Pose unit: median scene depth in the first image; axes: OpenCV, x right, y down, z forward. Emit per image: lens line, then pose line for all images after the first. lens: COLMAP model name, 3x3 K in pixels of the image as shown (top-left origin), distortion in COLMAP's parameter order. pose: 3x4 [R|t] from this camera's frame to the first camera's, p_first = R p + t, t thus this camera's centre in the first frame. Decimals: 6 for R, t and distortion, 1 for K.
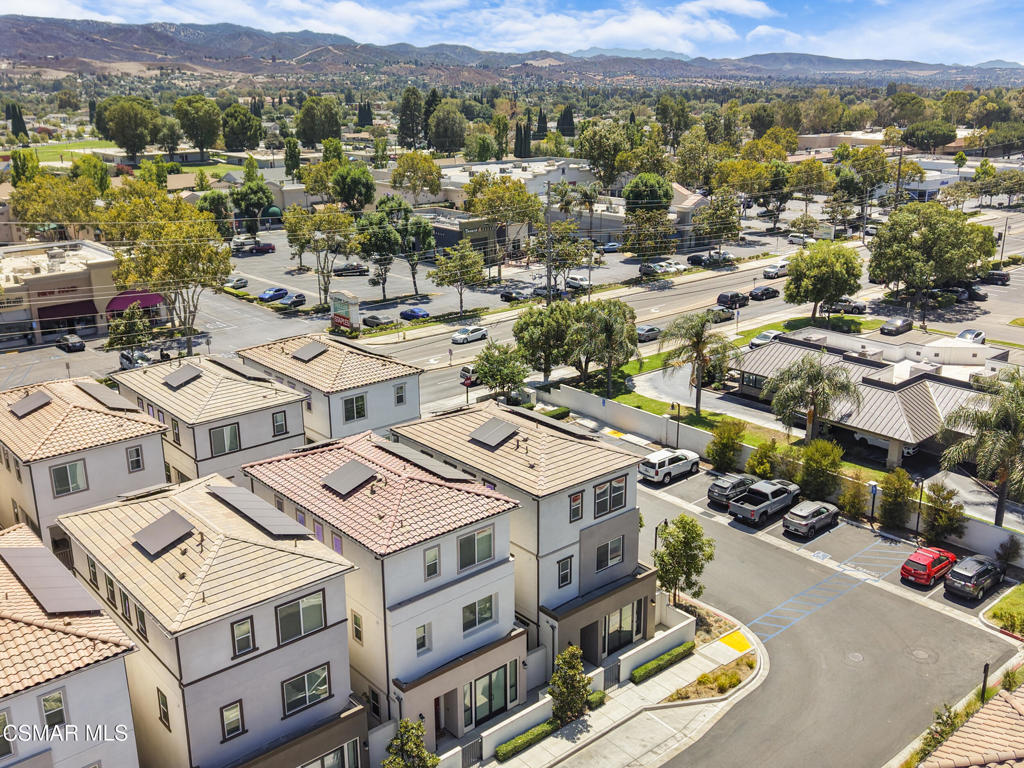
lens RADIAL K [[977.4, 0, 512.0], [0, 977.4, 384.0], [0, 0, 1]] dist [0.103885, -0.169428]
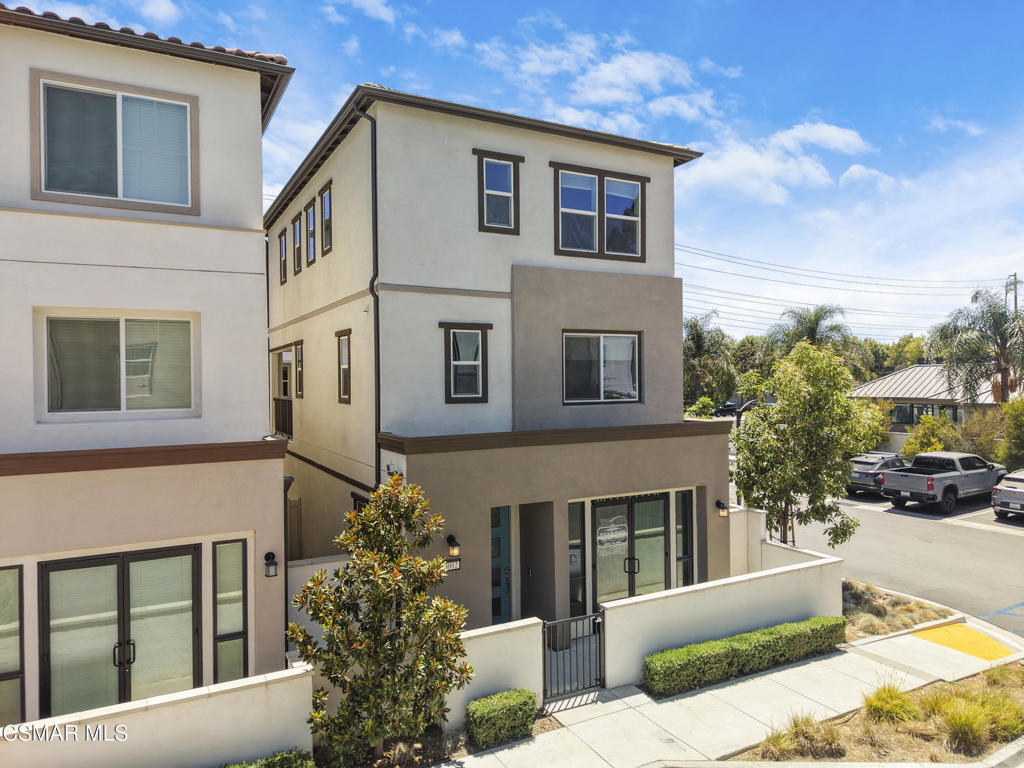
lens RADIAL K [[683.6, 0, 512.0], [0, 683.6, 384.0], [0, 0, 1]] dist [0.063220, -0.065196]
pose [[0.976644, -0.002592, -0.214846, 0.121832], [-0.060828, 0.955684, -0.288041, 0.260774], [0.206072, 0.294383, 0.933206, 0.715909]]
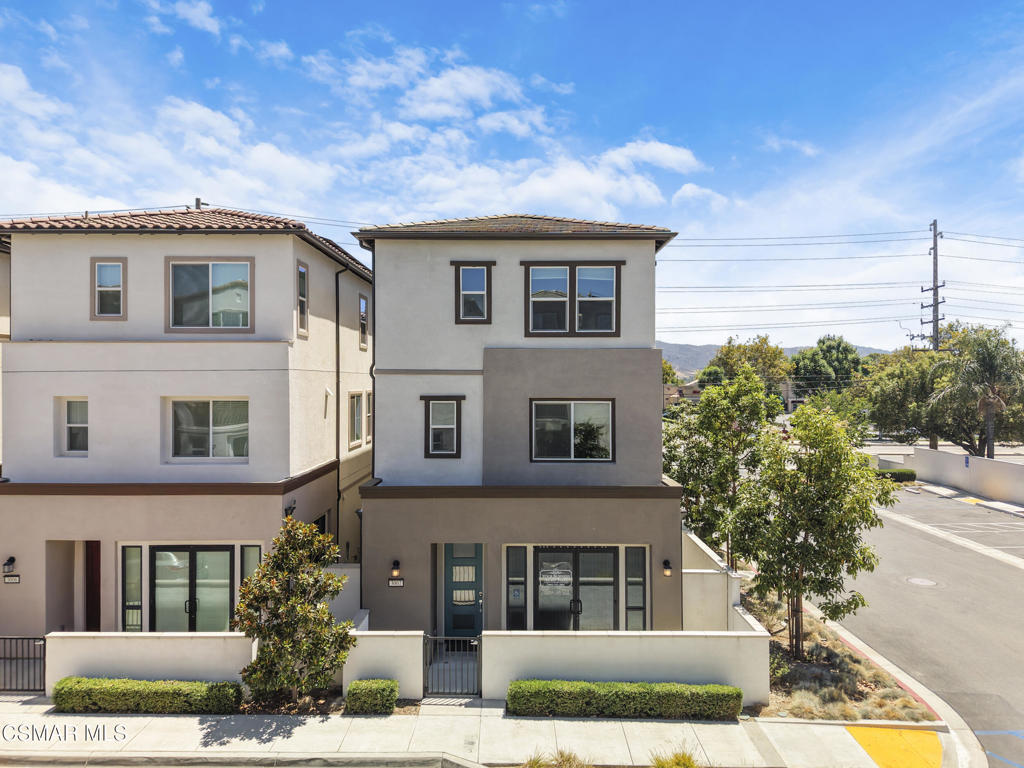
lens RADIAL K [[701.0, 0, 513.6], [0, 701.0, 379.4], [0, 0, 1]] dist [0.069608, -0.073329]
pose [[0.753007, 0.004026, -0.658000, 0.296306], [-0.205100, 0.951600, -0.228892, 0.229506], [0.625232, 0.307313, 0.717387, 0.720499]]
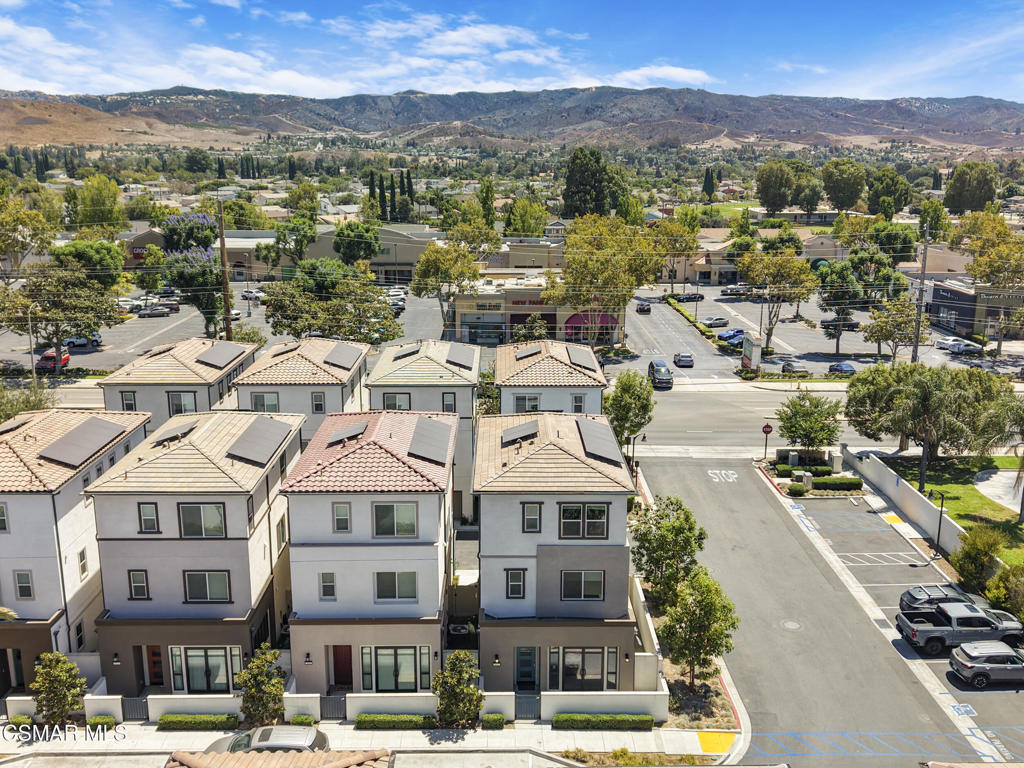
lens RADIAL K [[961.2, 0, 512.0], [0, 961.2, 384.0], [0, 0, 1]] dist [0.118224, -0.236166]
pose [[0.762989, 0.160849, -0.626080, 0.573857], [-0.201575, 0.979455, 0.005981, -0.002566], [0.614179, 0.121638, 0.779736, 0.230867]]
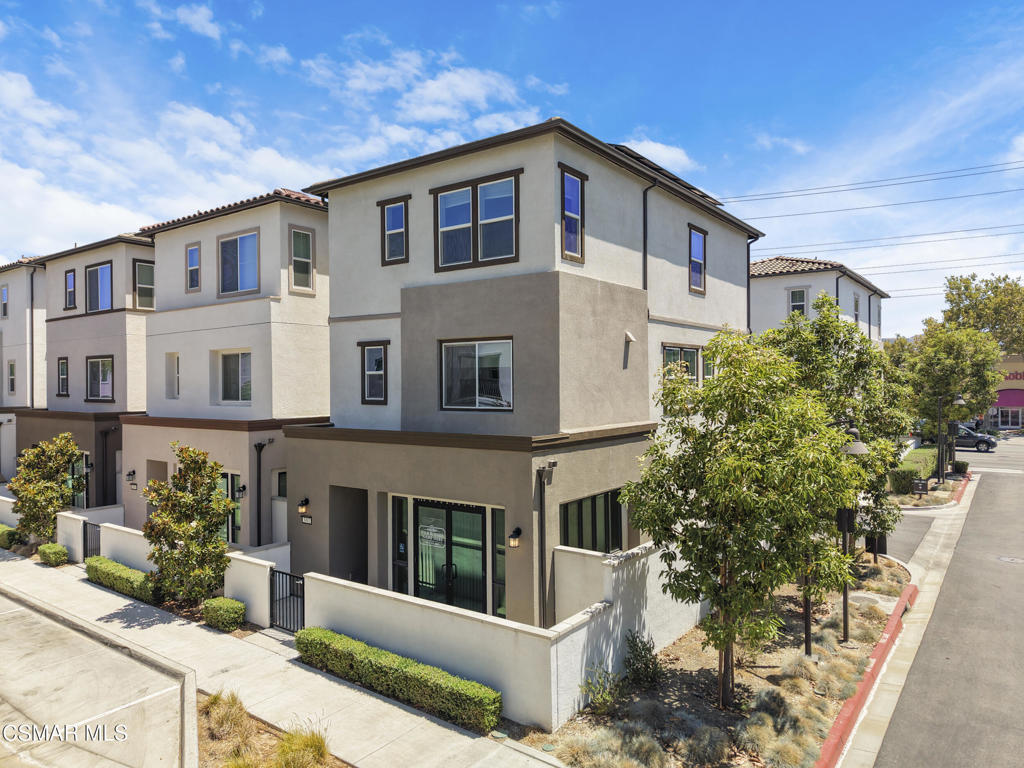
lens RADIAL K [[683.6, 0, 512.0], [0, 683.6, 384.0], [0, 0, 1]] dist [0.063220, -0.065196]
pose [[0.218093, 0.006727, -0.975905, 0.378560], [-0.290525, 0.955087, -0.058342, 0.186460], [0.931681, 0.296249, 0.210252, 0.940465]]
